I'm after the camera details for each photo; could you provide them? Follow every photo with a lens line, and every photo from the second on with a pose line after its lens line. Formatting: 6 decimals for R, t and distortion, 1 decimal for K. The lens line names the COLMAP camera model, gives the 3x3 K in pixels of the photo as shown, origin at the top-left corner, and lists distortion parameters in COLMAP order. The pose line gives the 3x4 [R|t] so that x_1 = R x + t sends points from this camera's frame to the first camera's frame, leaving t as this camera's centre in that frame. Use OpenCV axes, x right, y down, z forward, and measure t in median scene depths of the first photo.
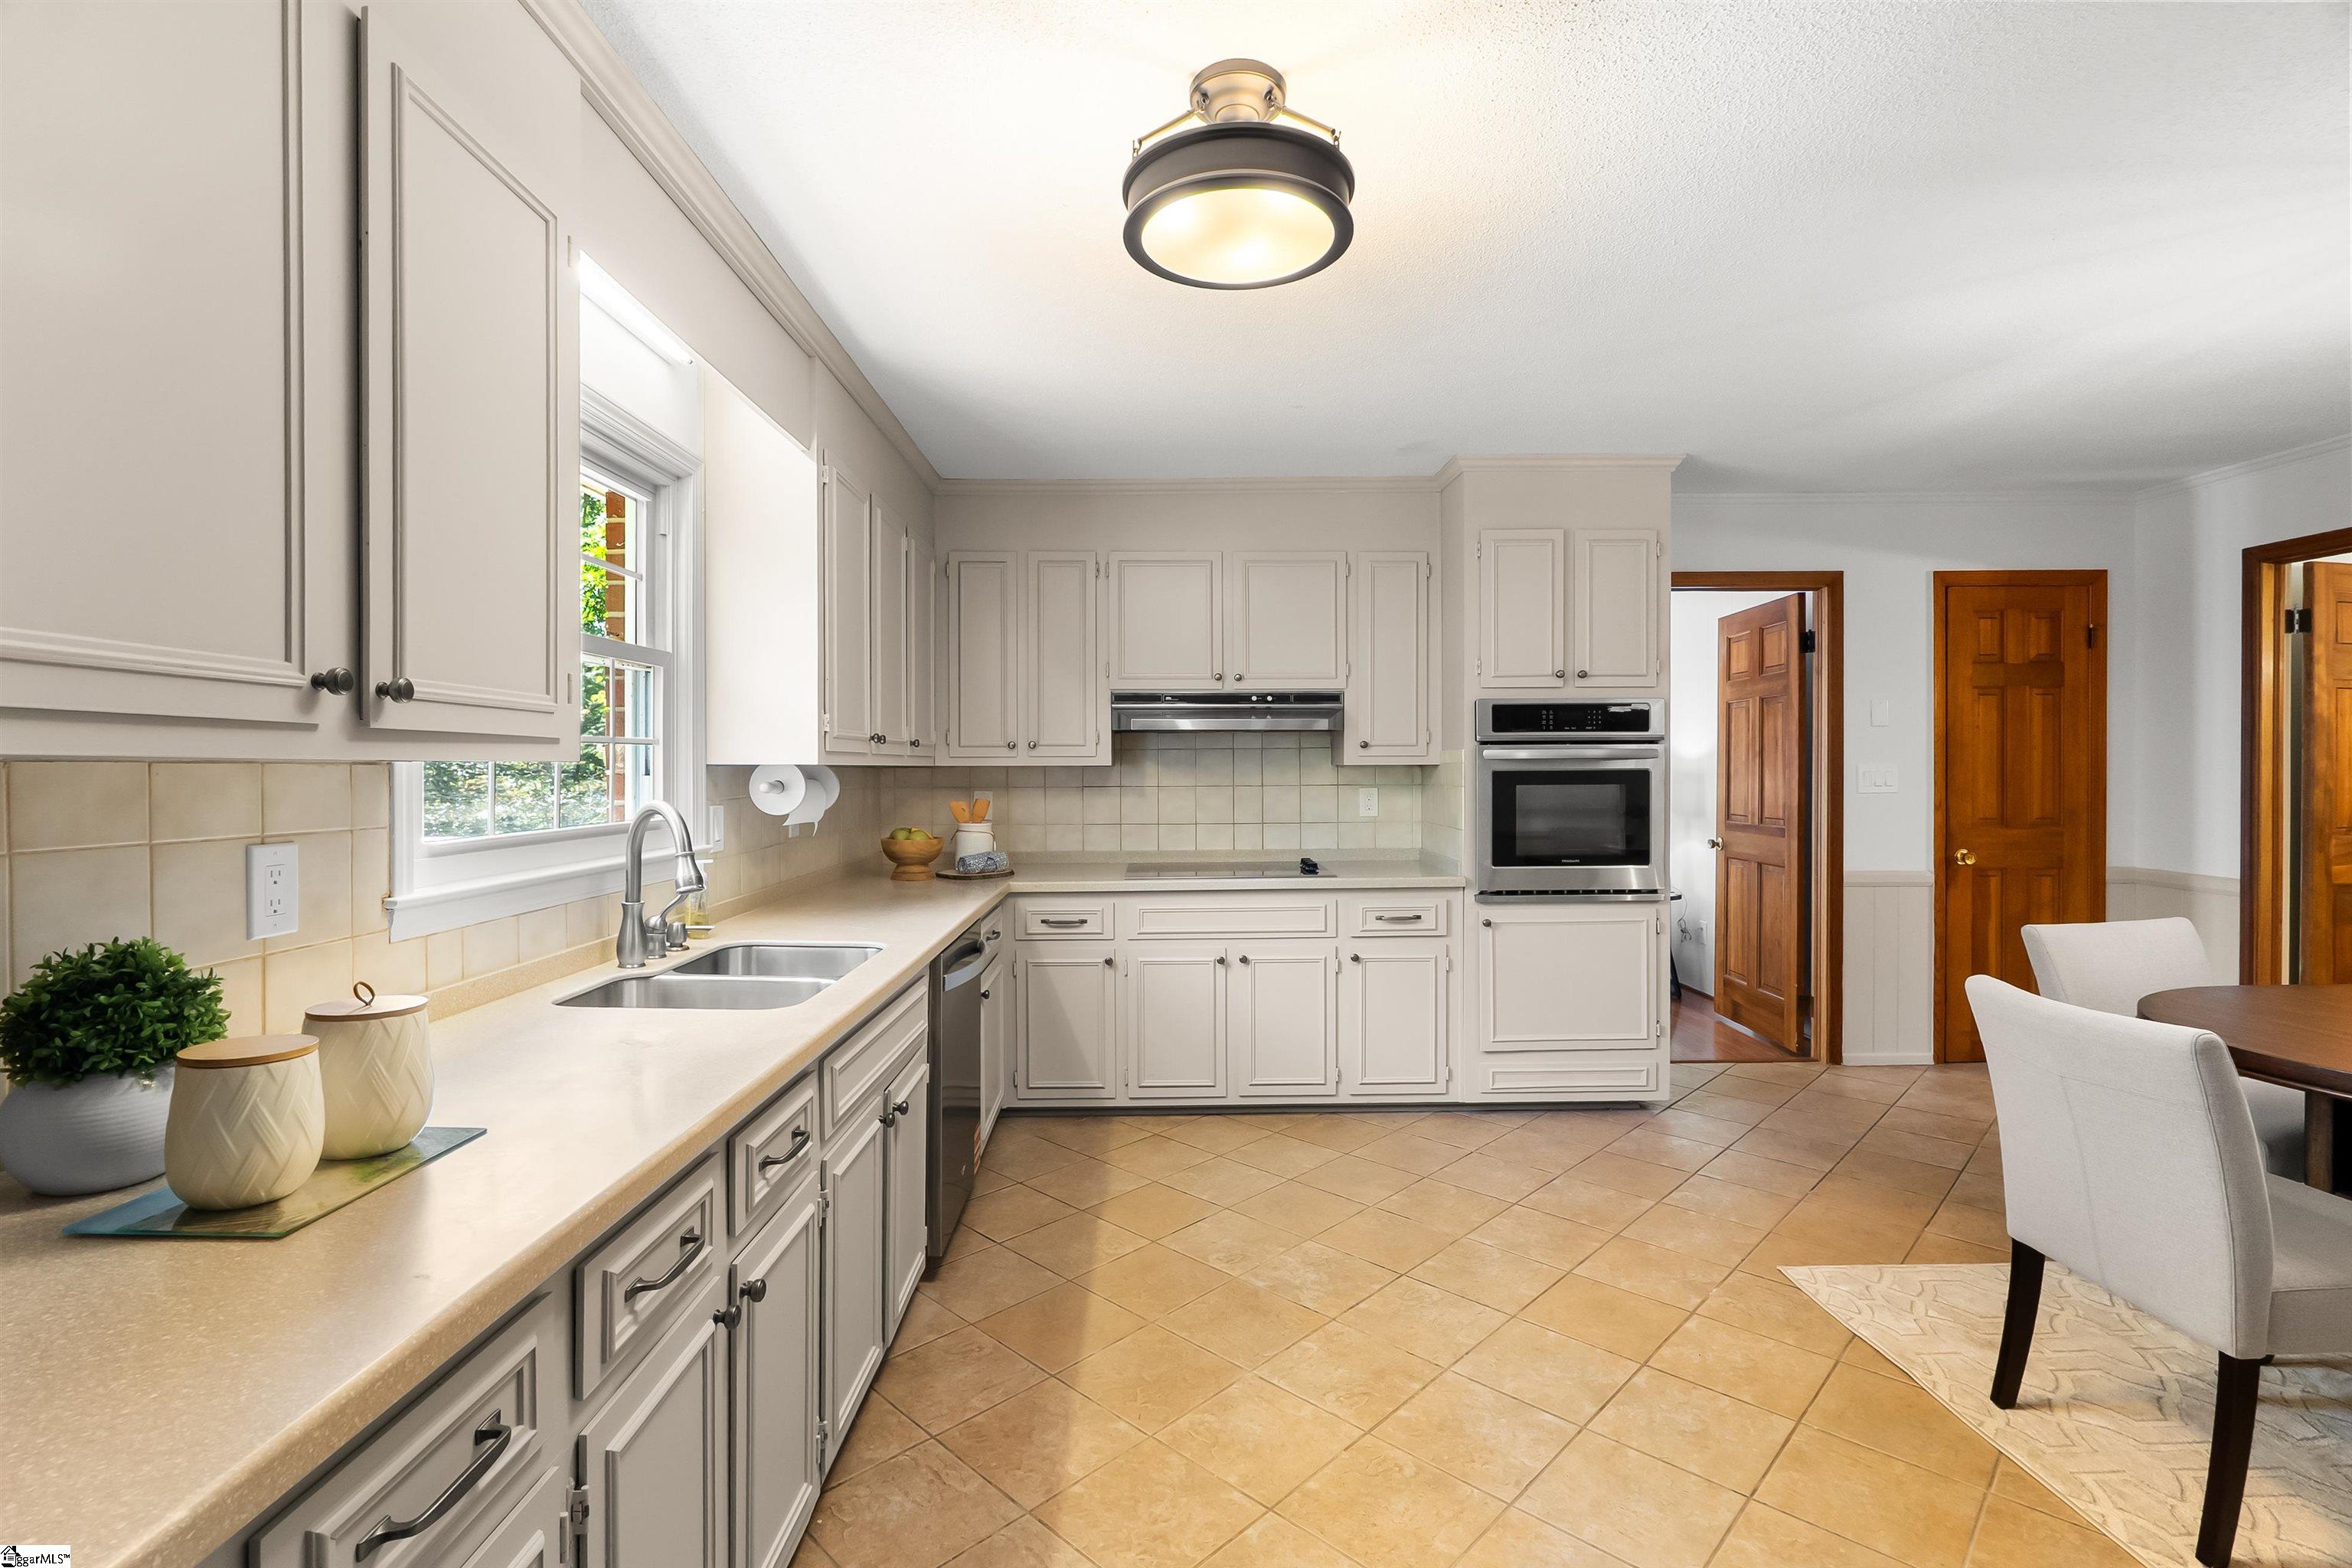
lens RADIAL K [[1093.4, 0, 1159.8], [0, 1093.4, 777.0], [0, 0, 1]] dist [-0.004764, -0.000699]
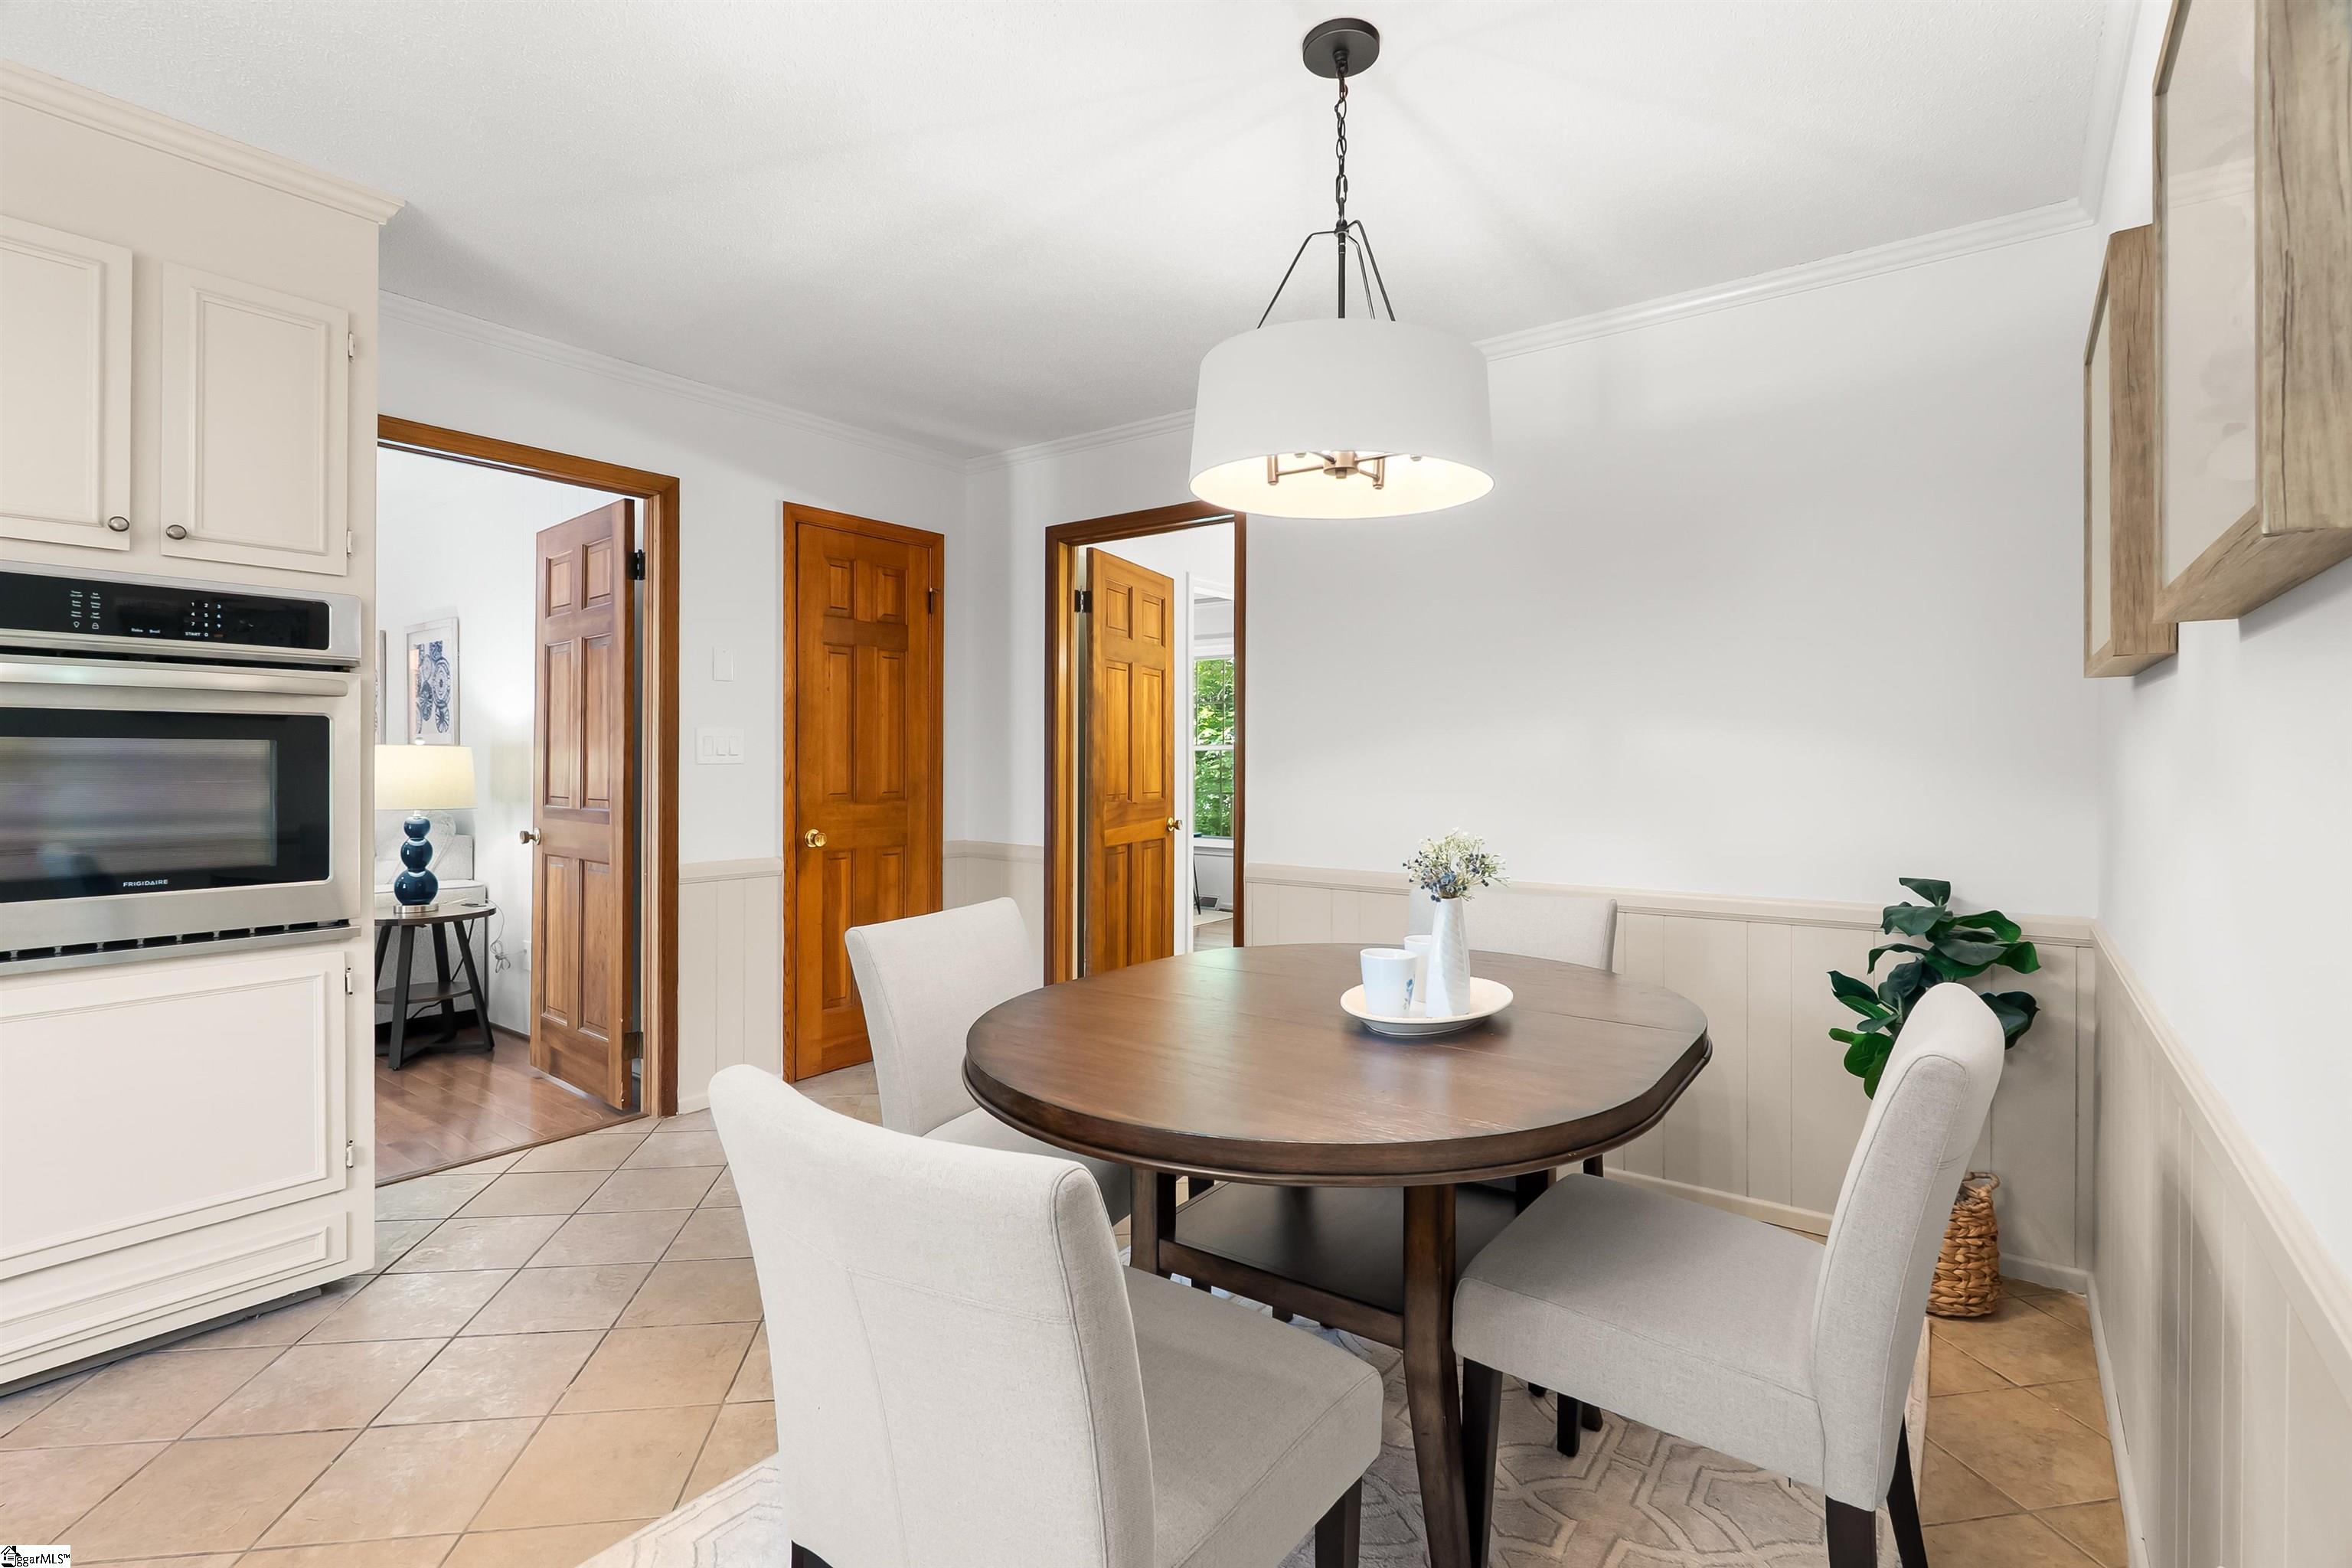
lens RADIAL K [[1093.4, 0, 1172.6], [0, 1093.4, 770.5], [0, 0, 1]] dist [-0.004764, -0.000699]
pose [[0.608707, -0.000537, 0.793395, 0.224152], [0.000058, 1.000000, 0.000633, 0.019189], [-0.793395, -0.000339, 0.608706, 0.248545]]
